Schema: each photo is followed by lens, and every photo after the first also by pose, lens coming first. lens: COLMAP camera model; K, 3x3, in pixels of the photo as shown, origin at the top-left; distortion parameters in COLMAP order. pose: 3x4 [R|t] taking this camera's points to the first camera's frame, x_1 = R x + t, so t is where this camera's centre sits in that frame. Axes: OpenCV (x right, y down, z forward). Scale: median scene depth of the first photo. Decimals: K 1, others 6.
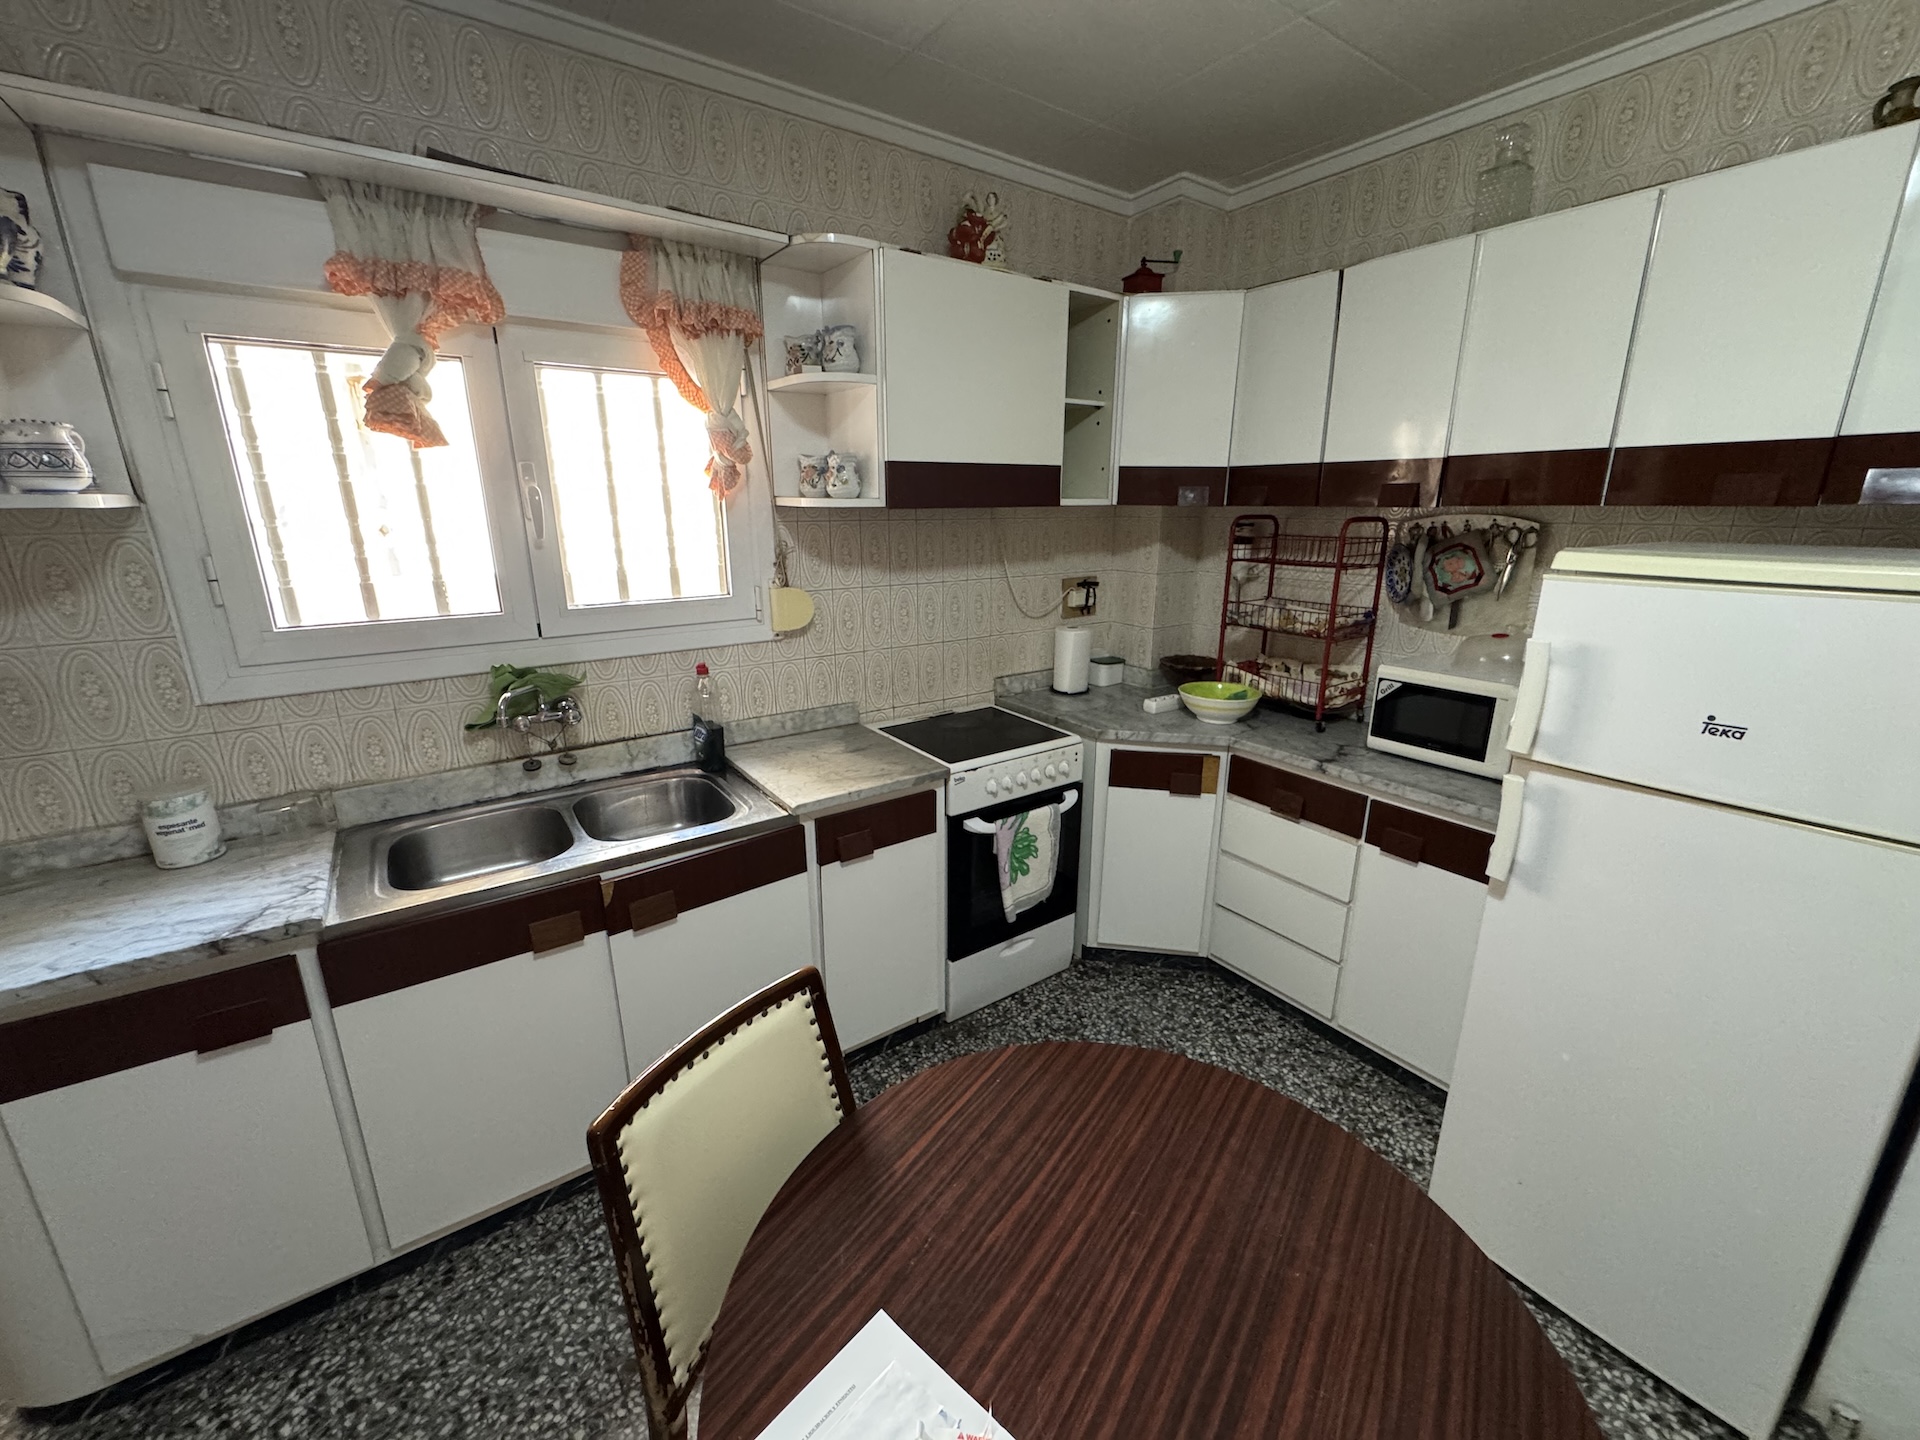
lens RADIAL K [[768.8, 0, 963.3], [0, 768.8, 716.2], [0, 0, 1]] dist [-0.002574, -0.000159]
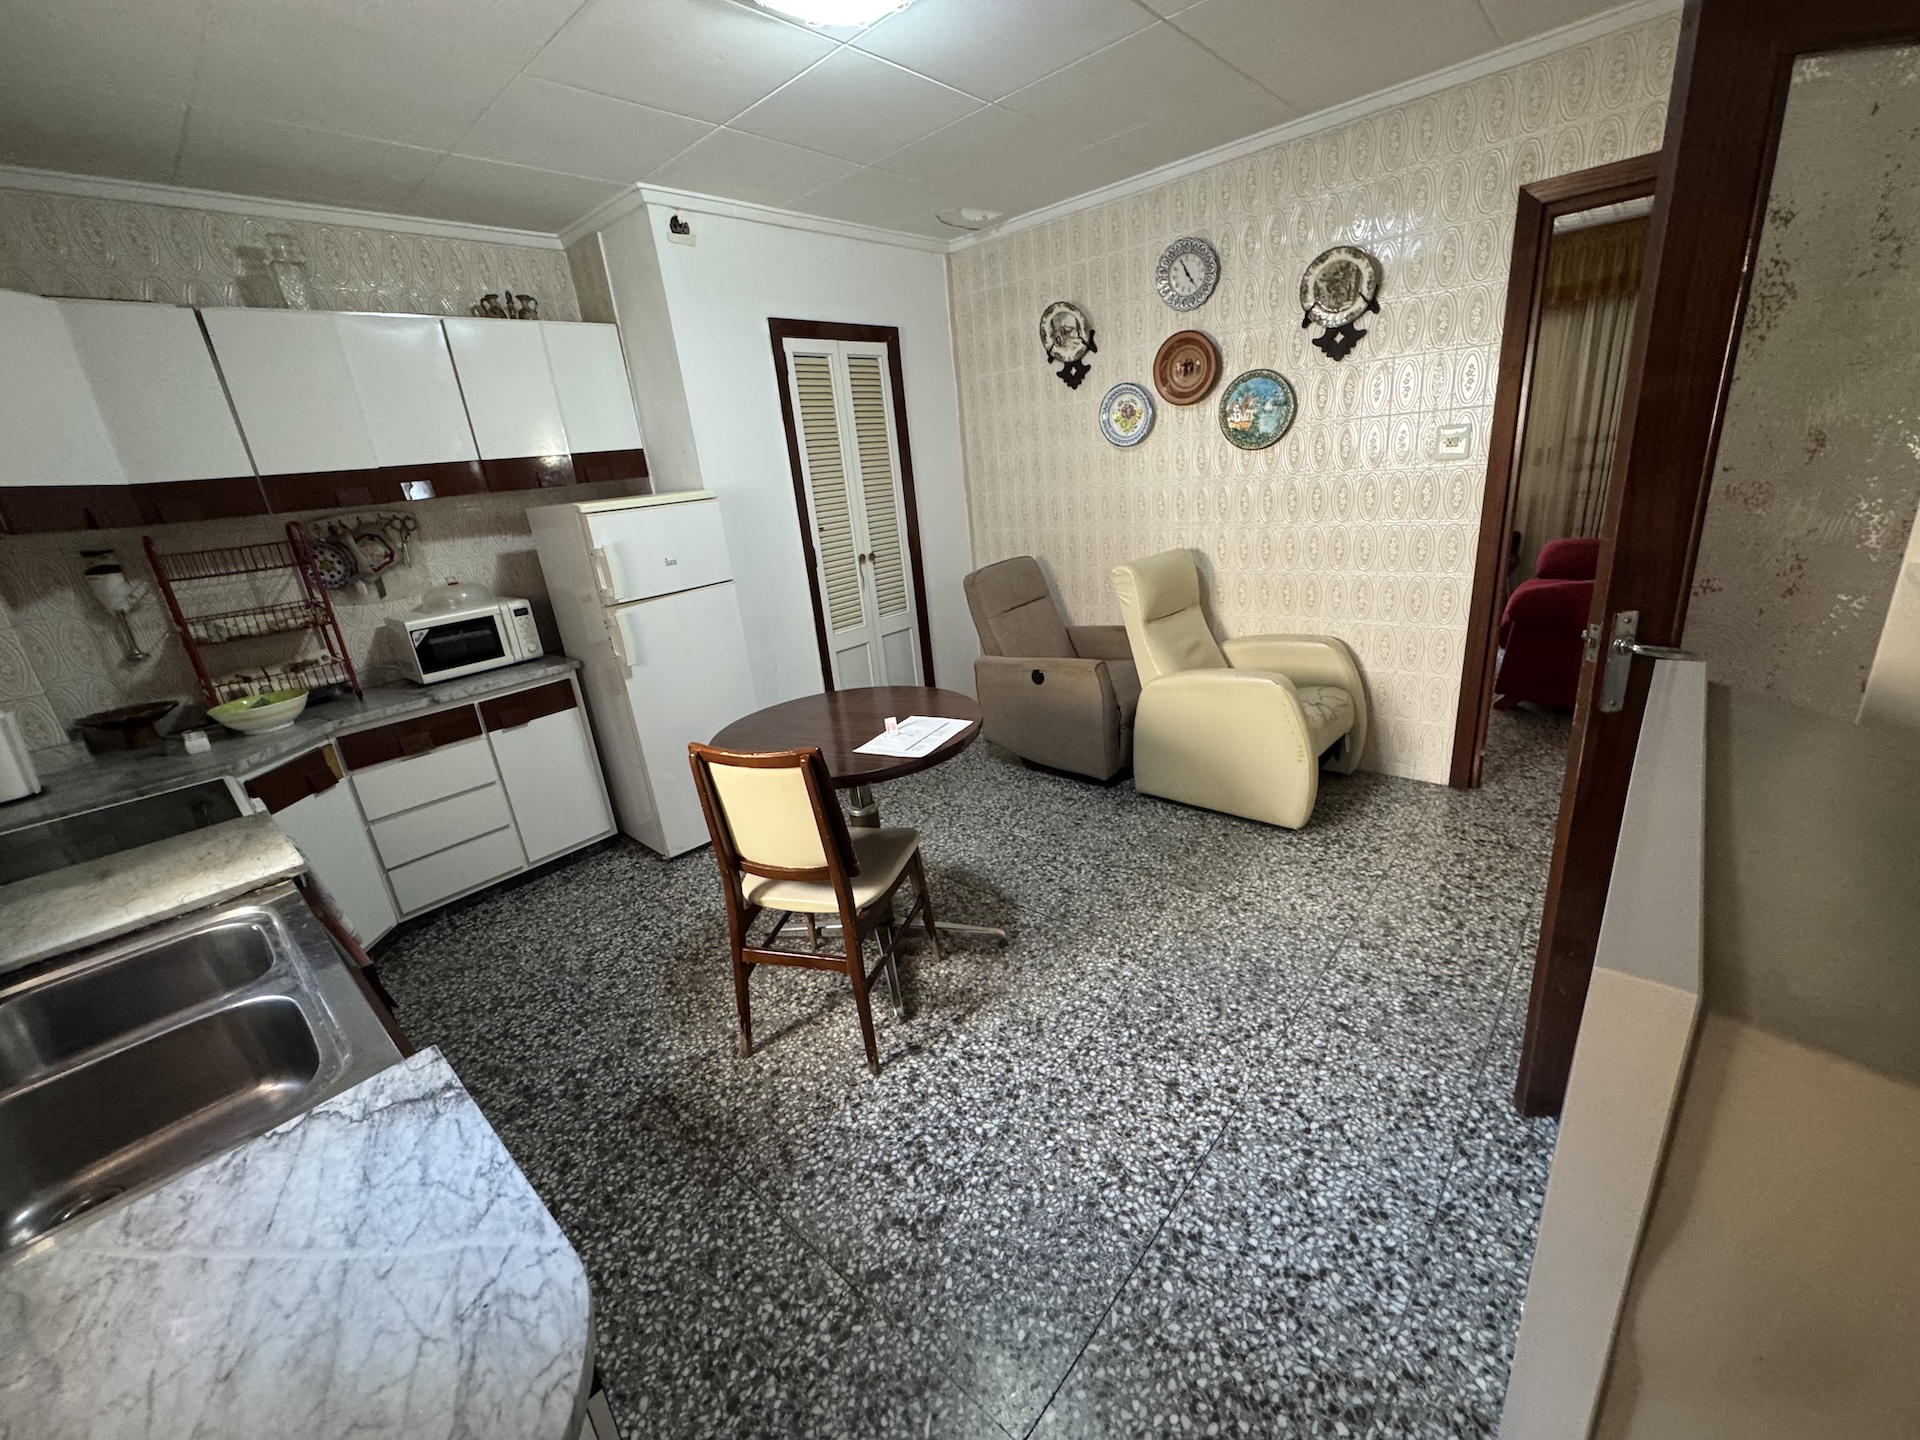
lens RADIAL K [[768.8, 0, 964.4], [0, 768.8, 717.2], [0, 0, 1]] dist [-0.002574, -0.000159]
pose [[-0.223638, -0.289467, 0.930696, -0.990753], [0.353132, 0.865941, 0.354181, -0.054653], [-0.908451, 0.407867, -0.091438, 0.311690]]
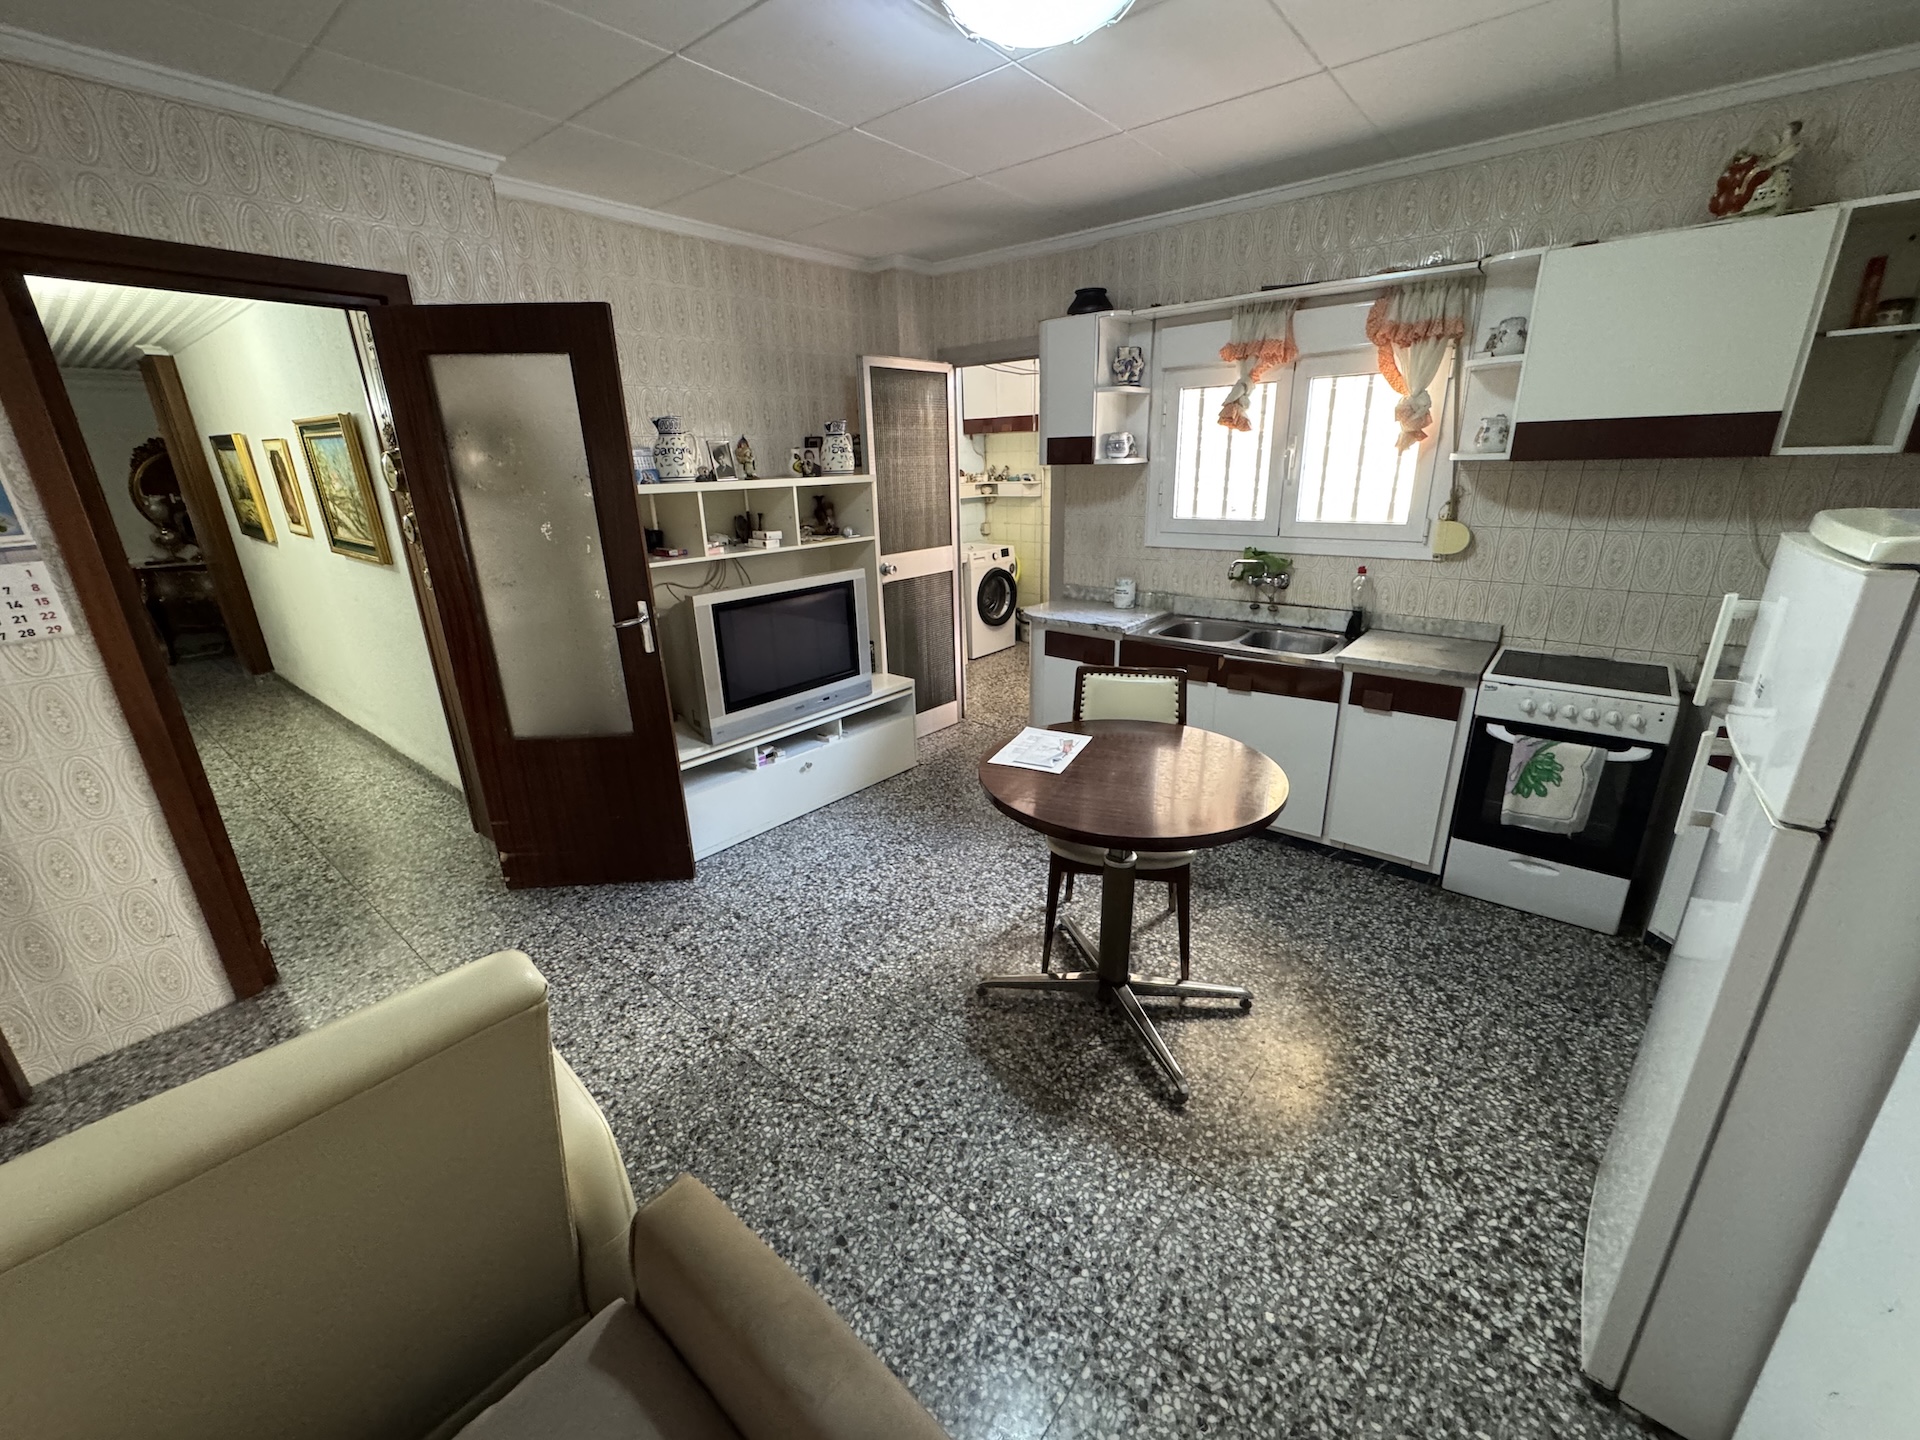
lens RADIAL K [[768.8, 0, 960.1], [0, 768.8, 717.5], [0, 0, 1]] dist [-0.002574, -0.000159]
pose [[0.259492, 0.302615, -0.917109, 0.930723], [-0.238987, 0.940223, 0.242622, 0.034046], [0.935708, 0.156218, 0.316301, -0.168553]]
